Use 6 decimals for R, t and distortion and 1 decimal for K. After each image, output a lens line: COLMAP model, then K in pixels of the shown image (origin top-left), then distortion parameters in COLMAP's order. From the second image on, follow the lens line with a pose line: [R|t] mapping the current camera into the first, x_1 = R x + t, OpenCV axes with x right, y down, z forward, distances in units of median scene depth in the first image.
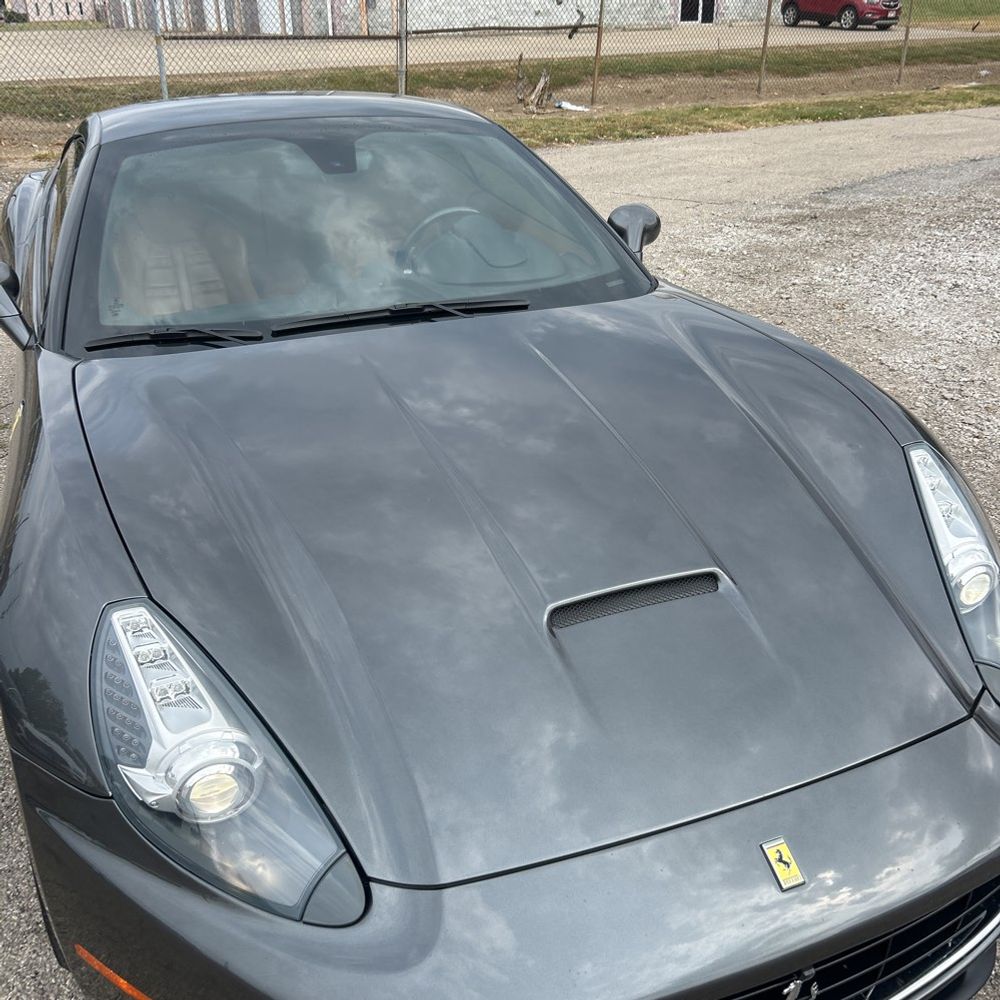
lens RADIAL K [[1013.3, 0, 480.0], [0, 1013.3, 499.4], [0, 0, 1]] dist [0.012528, 0.000000]
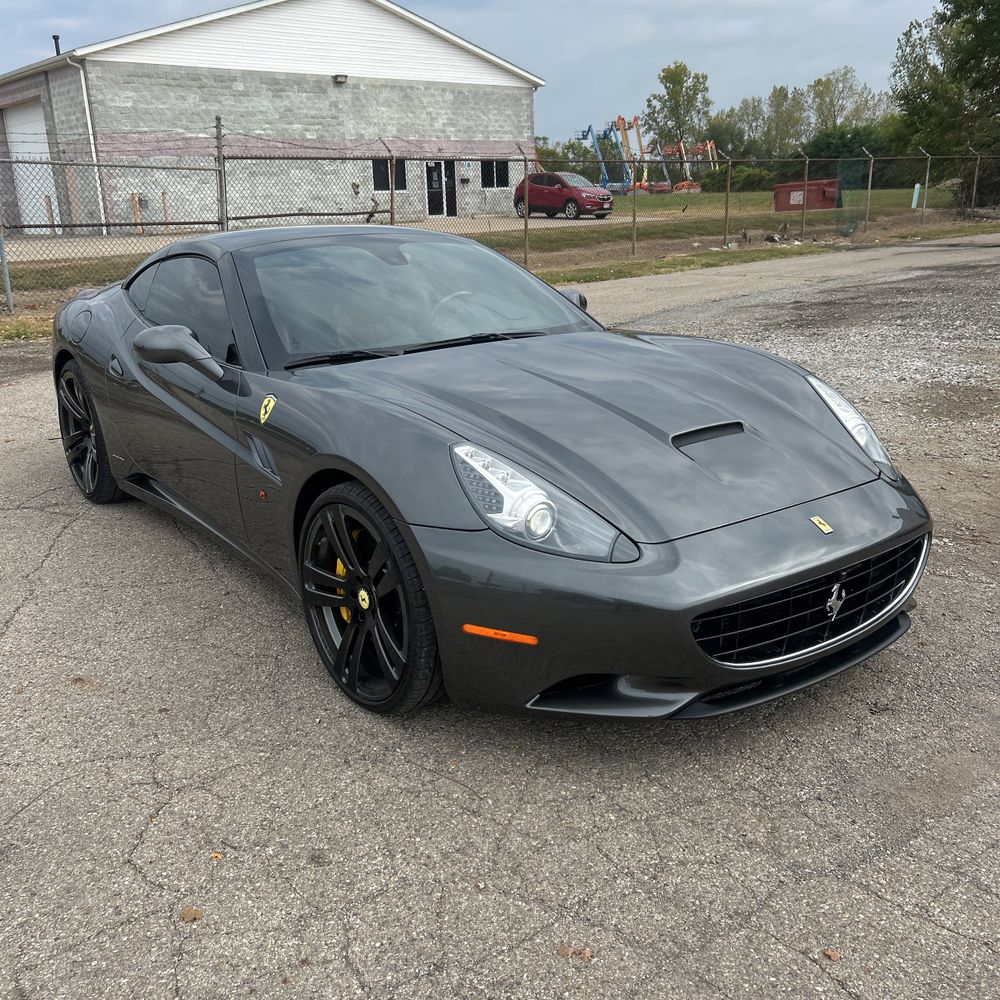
lens RADIAL K [[1013.3, 0, 481.8], [0, 1013.3, 504.5], [0, 0, 1]] dist [0.012528, 0.000000]
pose [[0.969227, -0.085507, 0.230842, -0.085372], [0.122985, 0.980516, -0.153178, 0.056944], [-0.213247, 0.176854, 0.960858, -0.083351]]
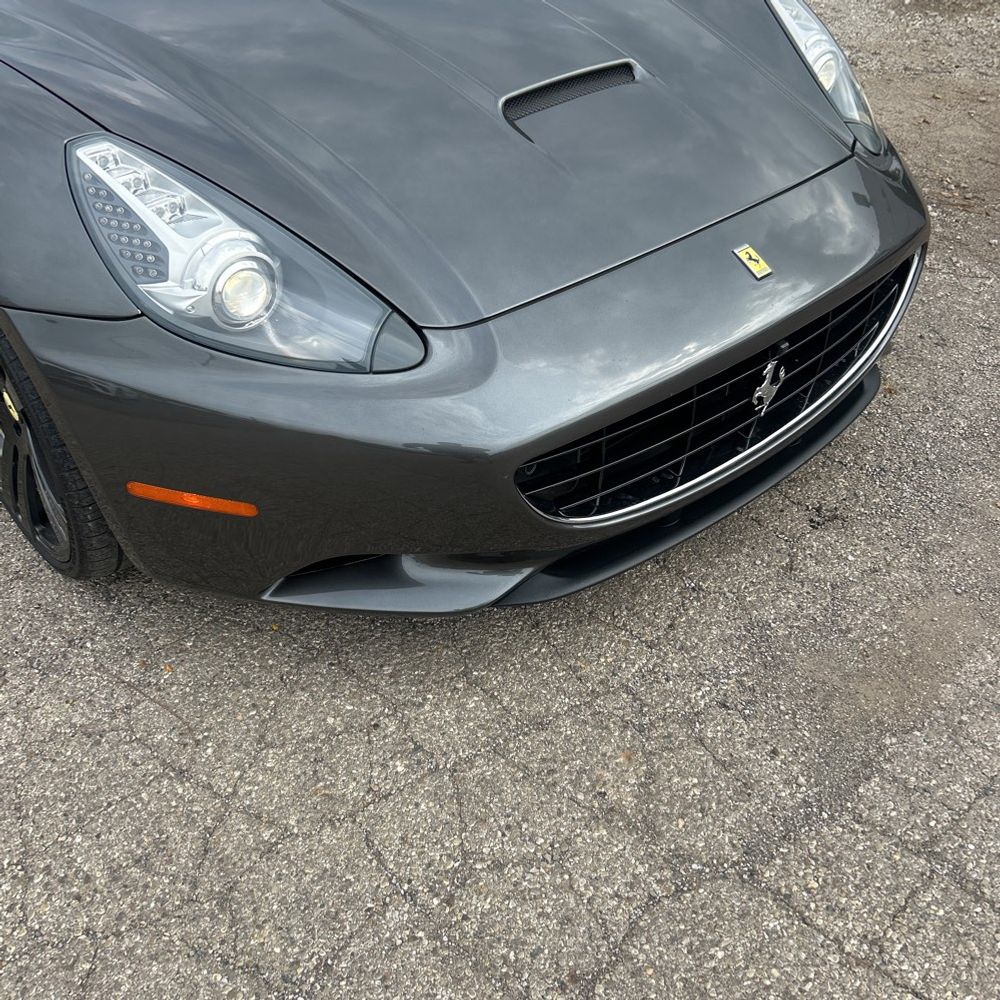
lens RADIAL K [[1013.3, 0, 485.6], [0, 1013.3, 490.0], [0, 0, 1]] dist [0.012528, 0.000000]
pose [[0.948019, -0.217486, 0.232292, -0.033458], [0.171455, 0.964074, 0.202891, 0.033723], [-0.268073, -0.152517, 0.951249, -0.006868]]
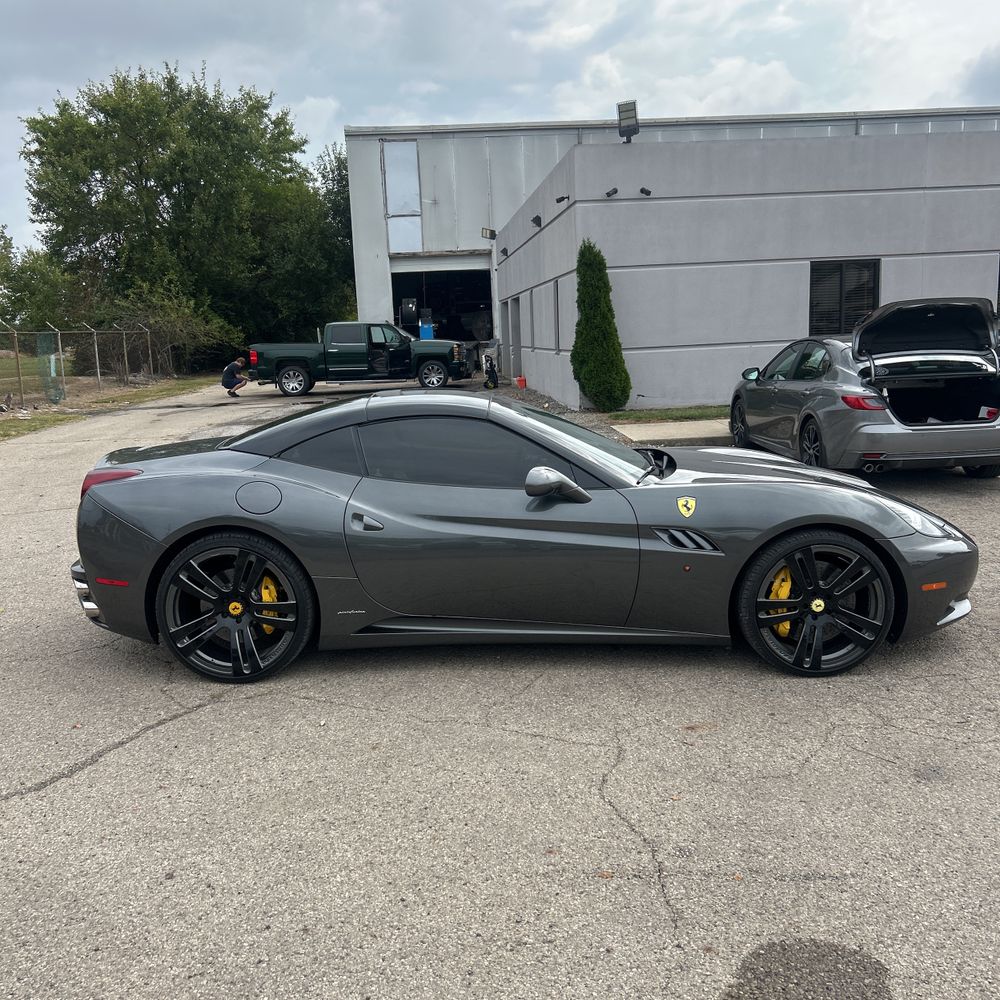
lens RADIAL K [[1013.3, 0, 485.7], [0, 1013.3, 516.4], [0, 0, 1]] dist [0.012528, 0.000000]
pose [[0.398437, -0.158641, 0.903372, -0.428283], [0.427849, 0.903350, -0.030069, -0.028749], [-0.811291, 0.398487, 0.427803, 0.074489]]
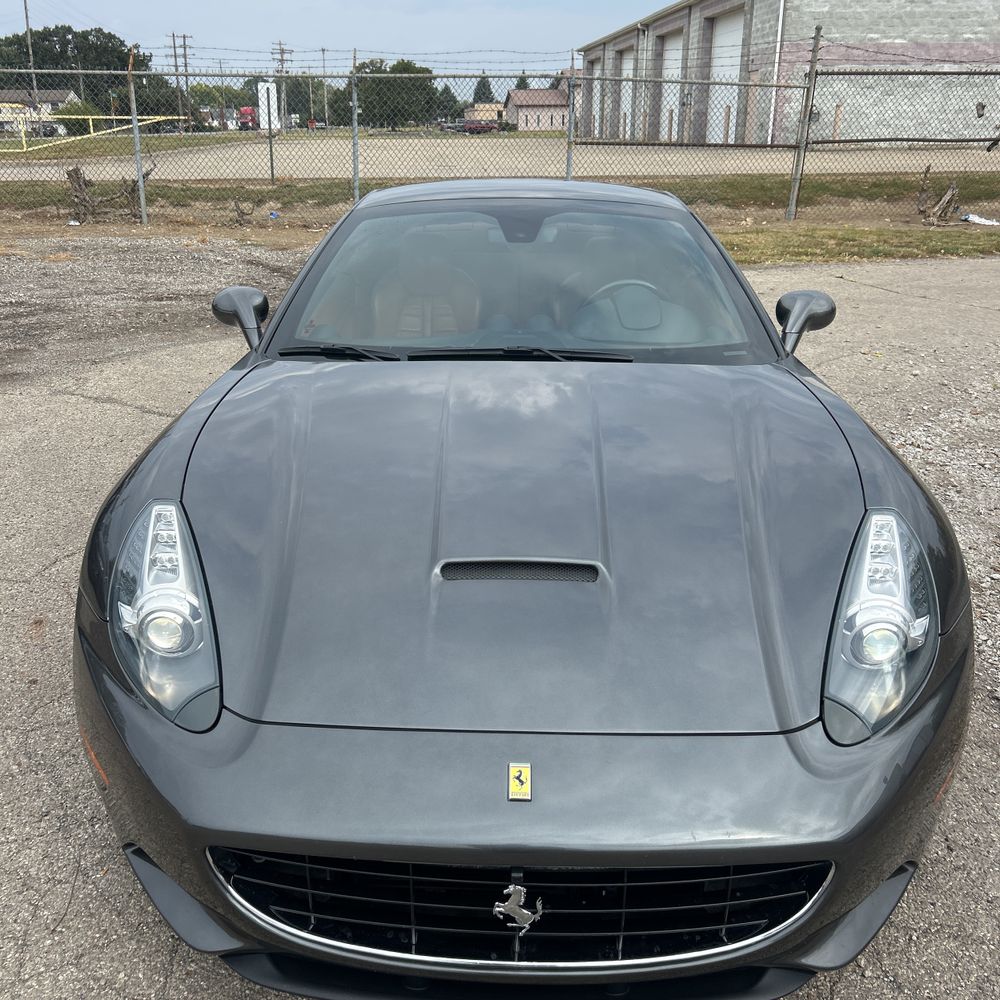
lens RADIAL K [[1013.3, 0, 477.0], [0, 1013.3, 494.4], [0, 0, 1]] dist [0.012528, 0.000000]
pose [[0.912043, 0.152593, -0.380647, 0.068868], [-0.189043, 0.980131, -0.060042, 0.011098], [0.363923, 0.126719, 0.922769, -0.018044]]
